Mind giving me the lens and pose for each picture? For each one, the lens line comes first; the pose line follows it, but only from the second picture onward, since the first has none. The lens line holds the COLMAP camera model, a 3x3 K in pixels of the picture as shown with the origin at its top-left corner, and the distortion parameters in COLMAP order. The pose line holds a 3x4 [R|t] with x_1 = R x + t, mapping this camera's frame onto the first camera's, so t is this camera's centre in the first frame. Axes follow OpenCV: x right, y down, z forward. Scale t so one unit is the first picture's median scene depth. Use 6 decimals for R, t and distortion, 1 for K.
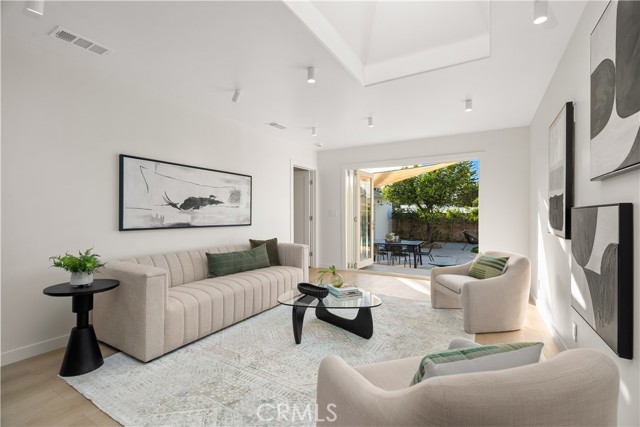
lens RADIAL K [[285.7, 0, 320.0], [0, 285.7, 213.5], [0, 0, 1]] dist [-0.001703, 0.000028]
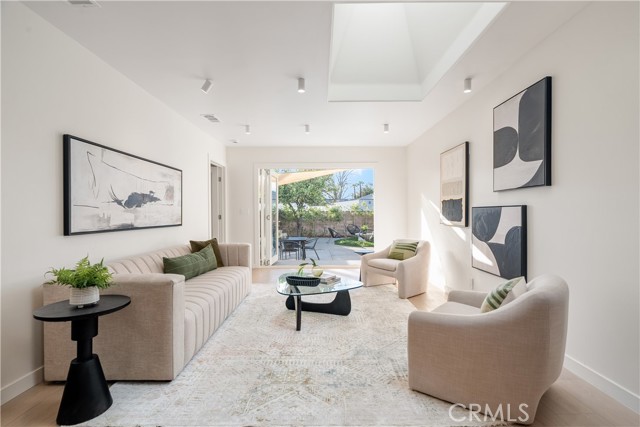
lens RADIAL K [[292.3, 0, 320.0], [0, 292.3, 213.5], [0, 0, 1]] dist [-0.001694, -0.000126]
pose [[0.864582, -0.007668, 0.502433, -0.458746], [0.005132, 0.999966, 0.006430, 0.000297], [-0.502466, -0.002981, 0.864592, -0.007581]]
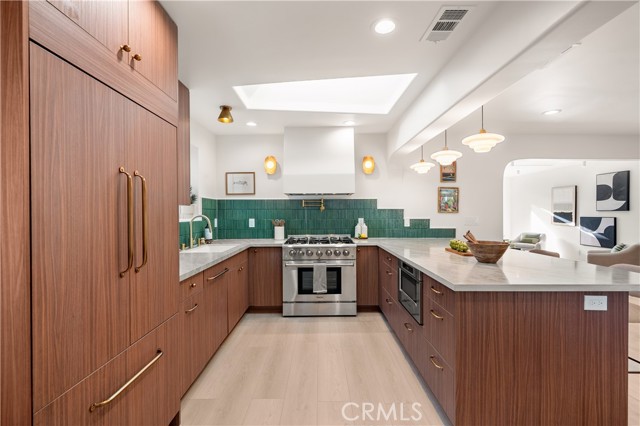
lens RADIAL K [[291.1, 0, 321.7], [0, 291.1, 215.4], [0, 0, 1]] dist [-0.001685, -0.000086]
pose [[0.859913, -0.011879, 0.510302, -2.376780], [0.006303, 0.999900, 0.012655, -0.066731], [-0.510401, -0.007665, 0.859902, -0.294838]]
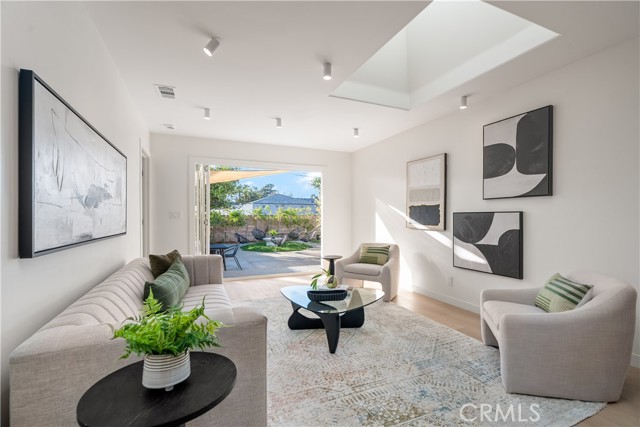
lens RADIAL K [[291.1, 0, 321.7], [0, 291.1, 215.9], [0, 0, 1]] dist [-0.001685, -0.000086]
pose [[0.590427, -0.000520, 0.807091, -0.711344], [-0.000782, 0.999999, 0.001216, -0.000452], [-0.807090, -0.001348, 0.590426, 0.373470]]
